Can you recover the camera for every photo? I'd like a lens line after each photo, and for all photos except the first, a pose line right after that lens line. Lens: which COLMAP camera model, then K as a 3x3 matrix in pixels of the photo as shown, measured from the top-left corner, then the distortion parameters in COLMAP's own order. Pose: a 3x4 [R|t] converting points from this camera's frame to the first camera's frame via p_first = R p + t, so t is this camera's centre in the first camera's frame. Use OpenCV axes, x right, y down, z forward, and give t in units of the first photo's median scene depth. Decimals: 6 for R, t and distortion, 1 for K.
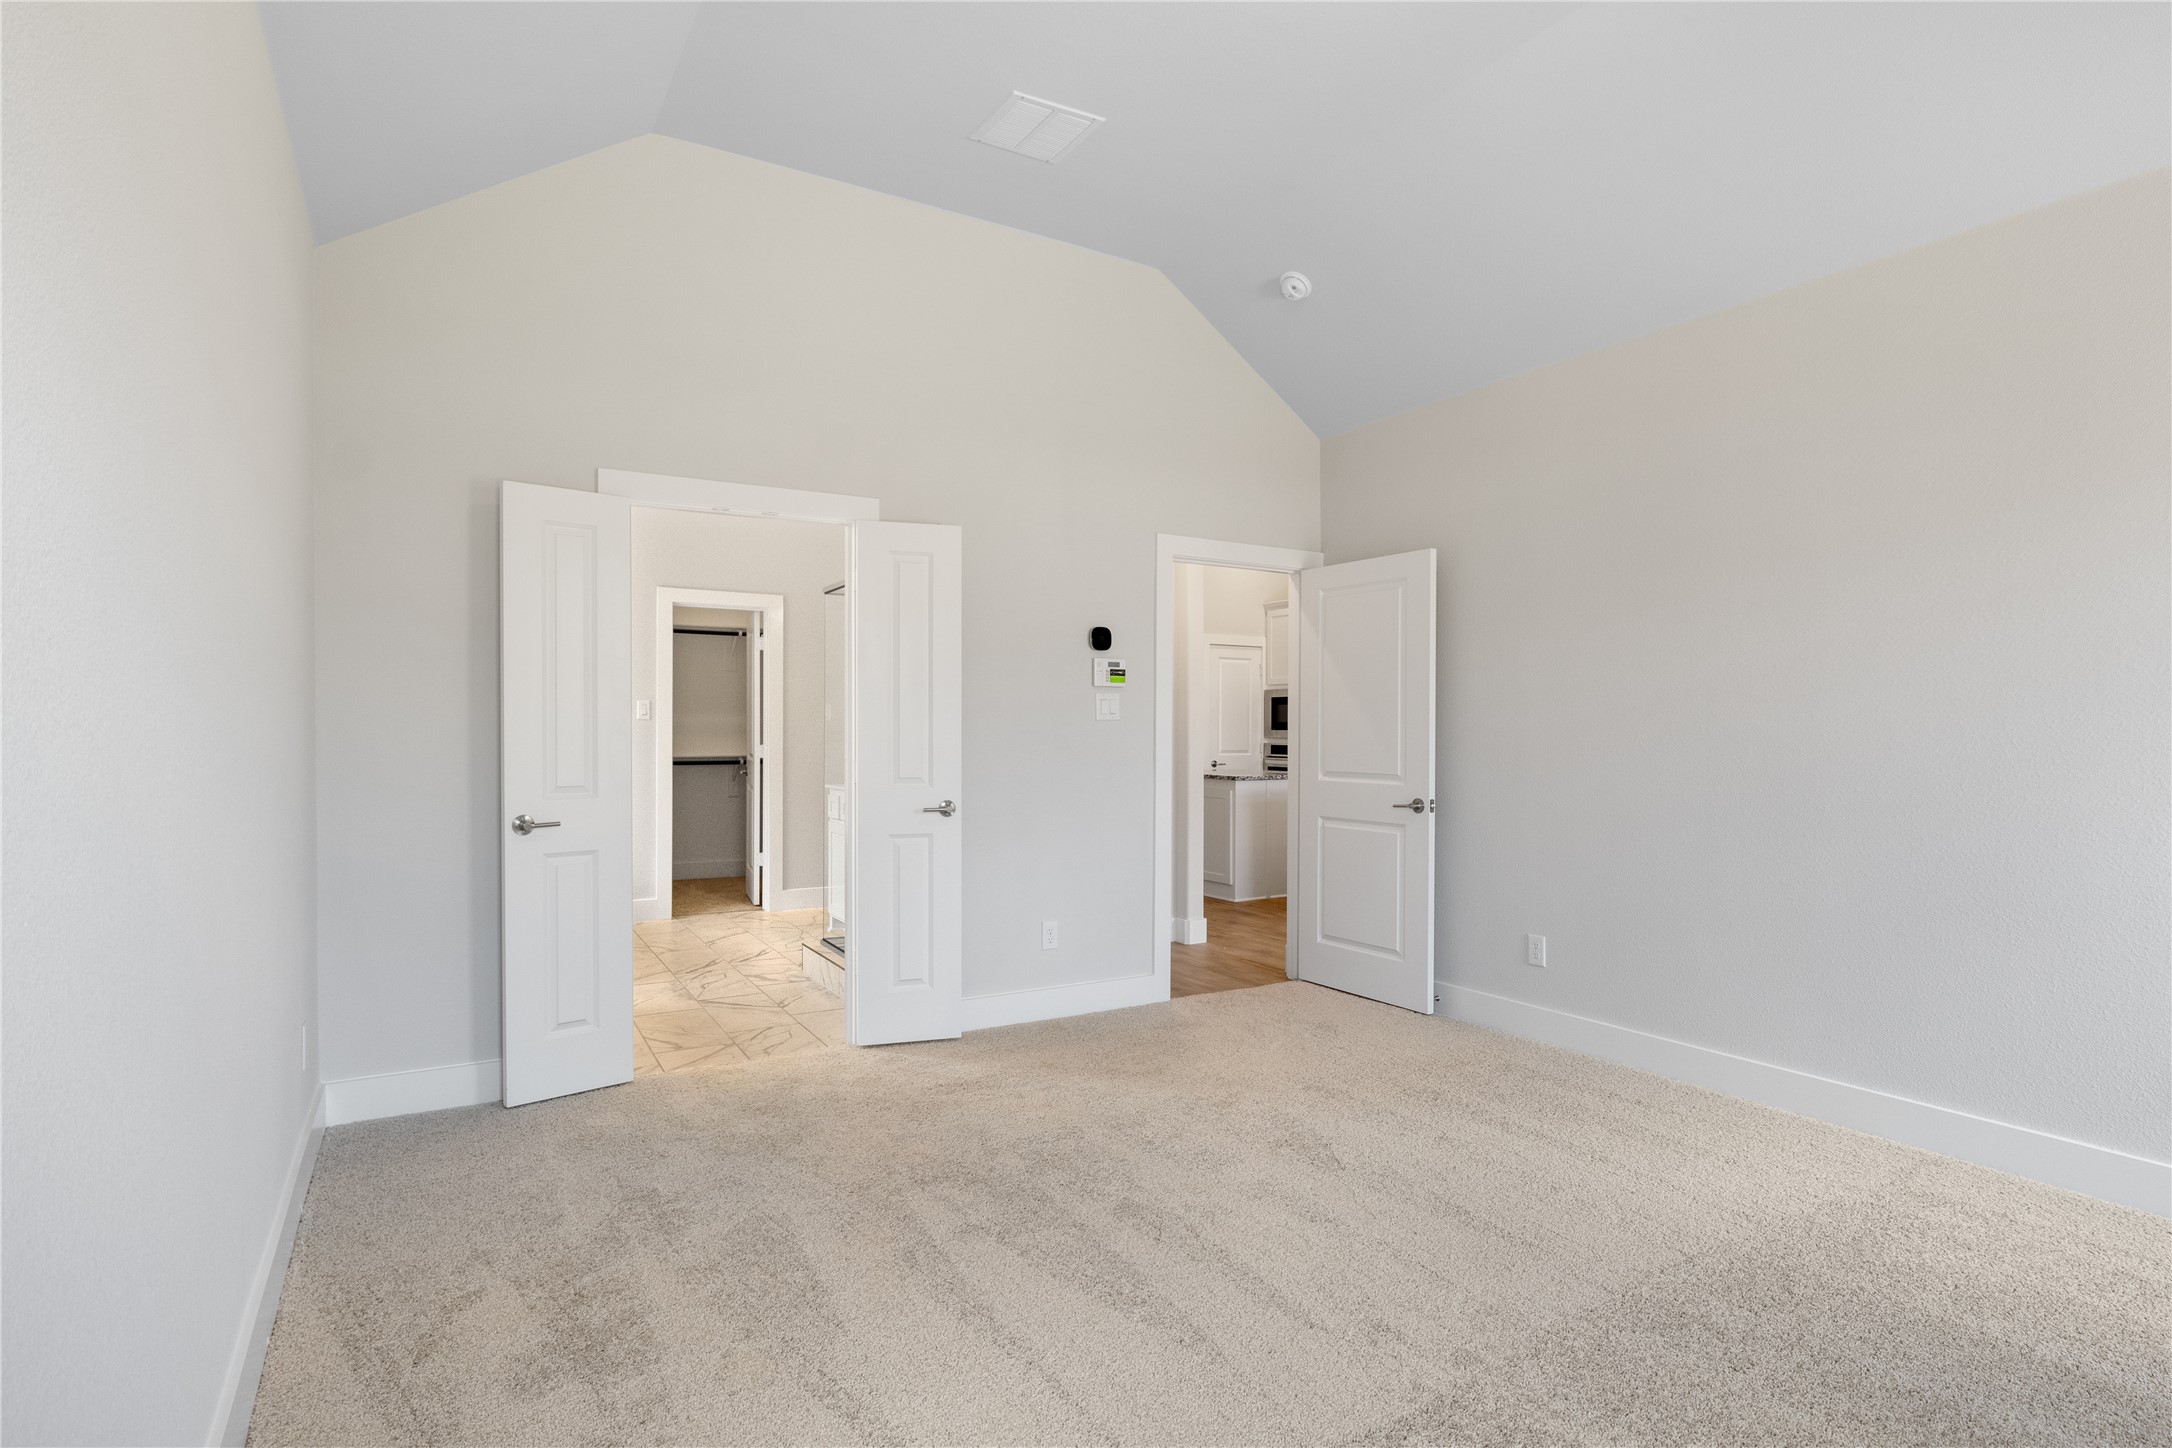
lens RADIAL K [[1095.5, 0, 1082.5], [0, 1095.5, 731.7], [0, 0, 1]] dist [-0.006970, -0.001012]
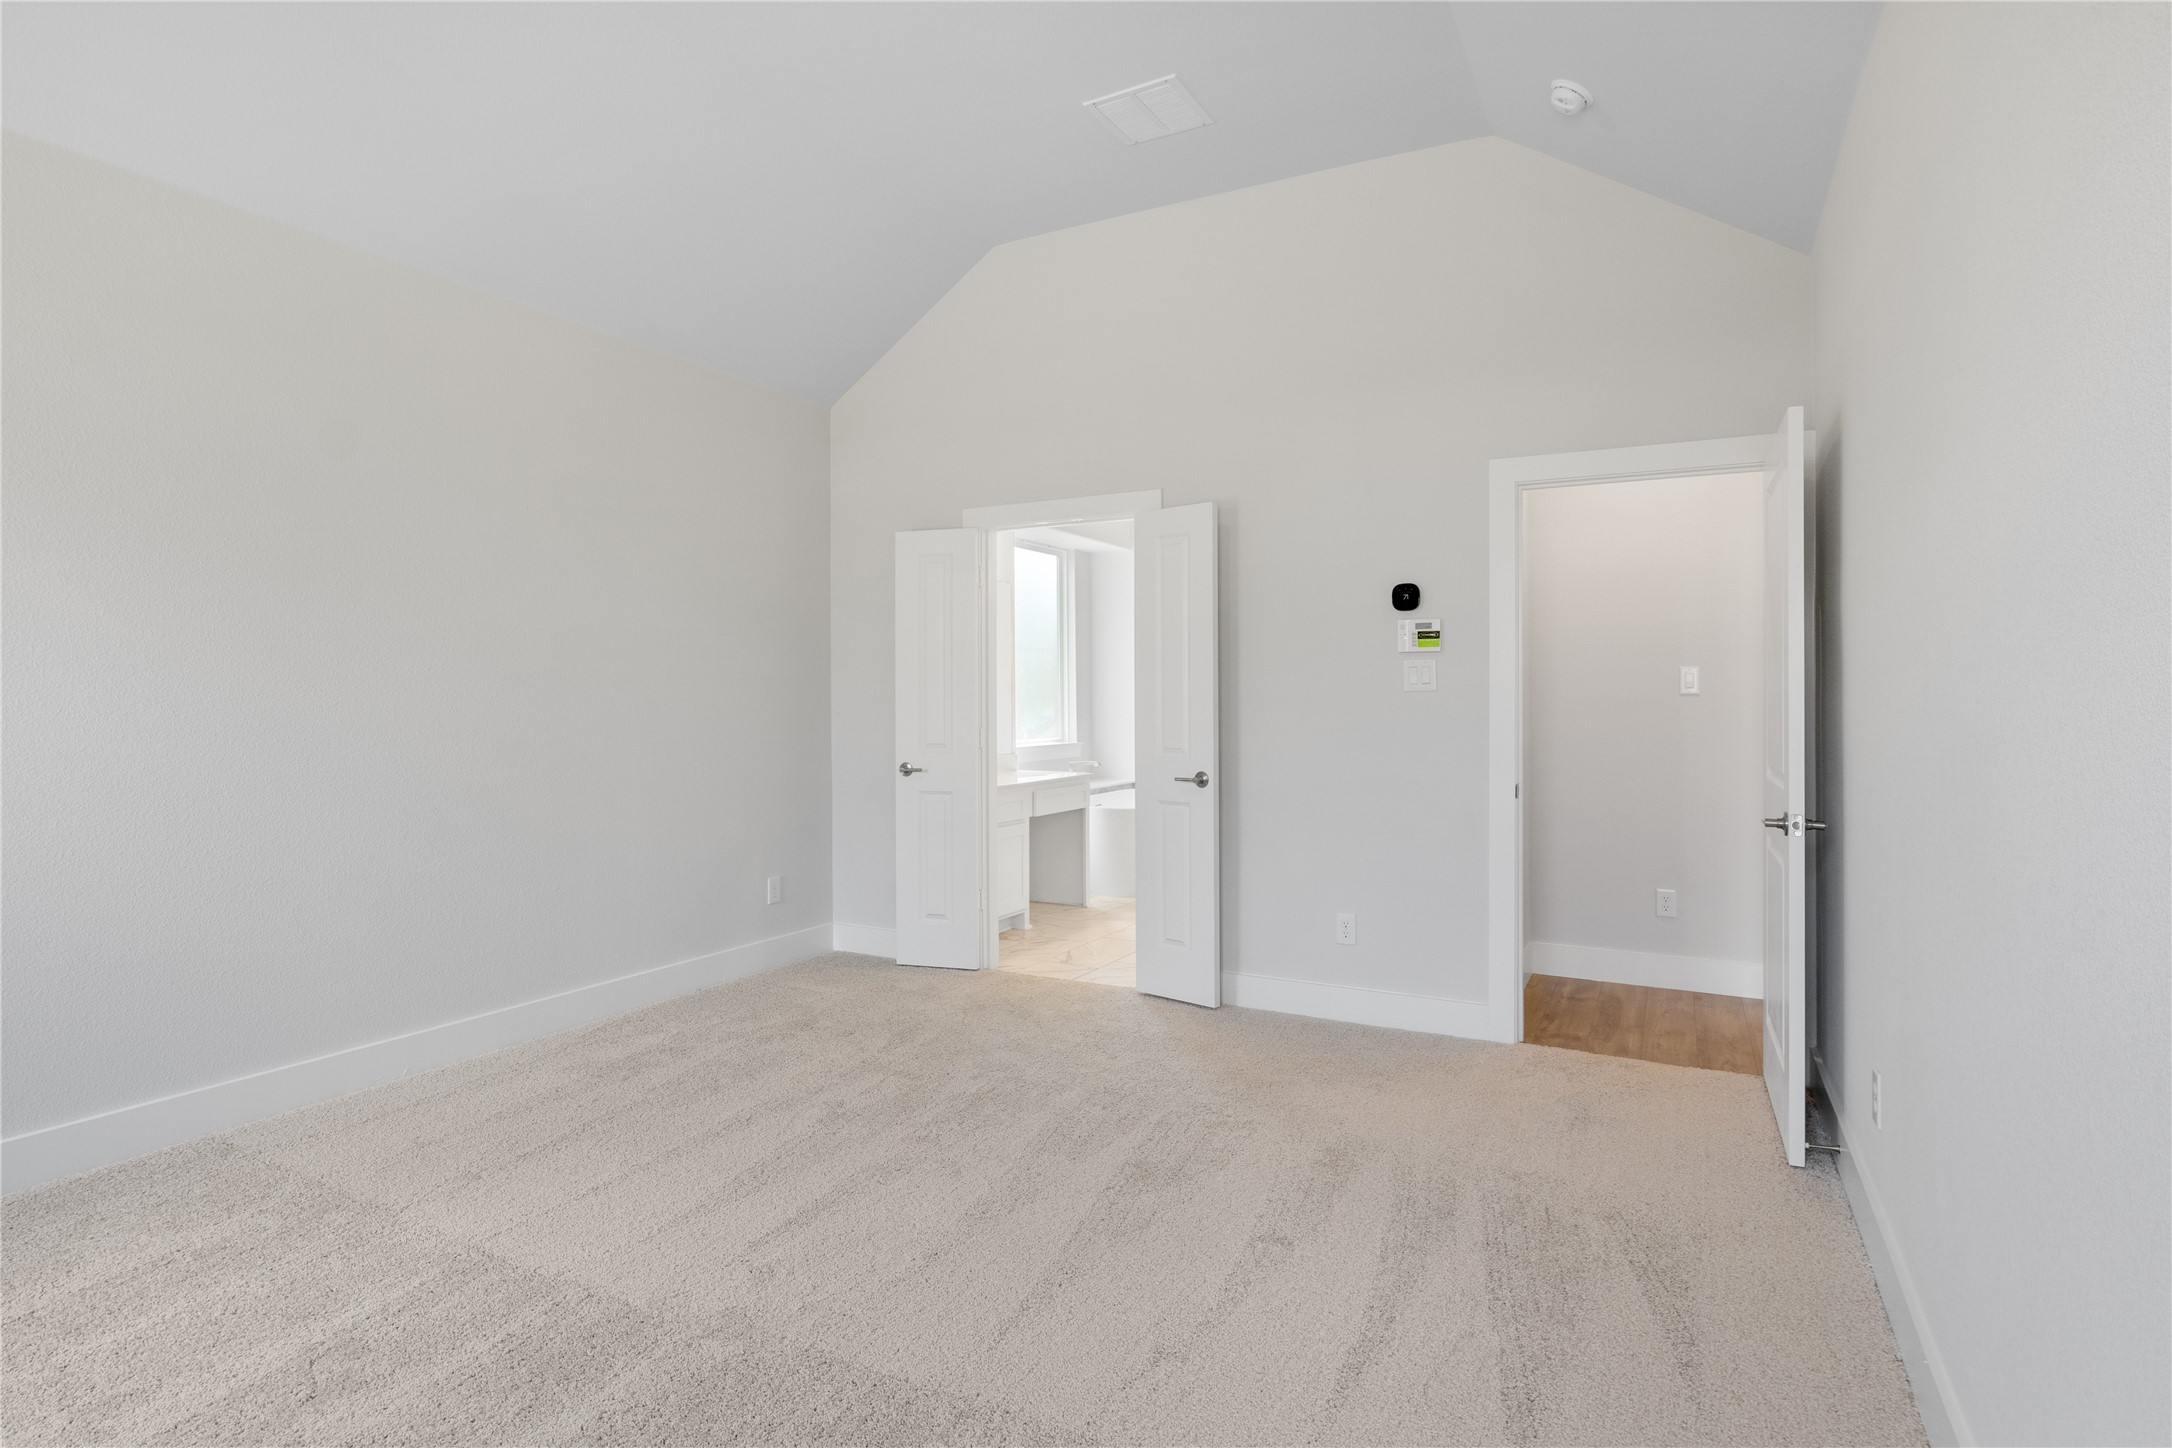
lens RADIAL K [[1107.8, 0, 1095.7], [0, 1107.8, 700.8], [0, 0, 1]] dist [-0.007478, 0.000237]
pose [[0.520980, -0.003736, -0.853561, 0.645712], [-0.001902, 0.999983, -0.005538, 0.002180], [0.853567, 0.004509, 0.520964, 0.343480]]
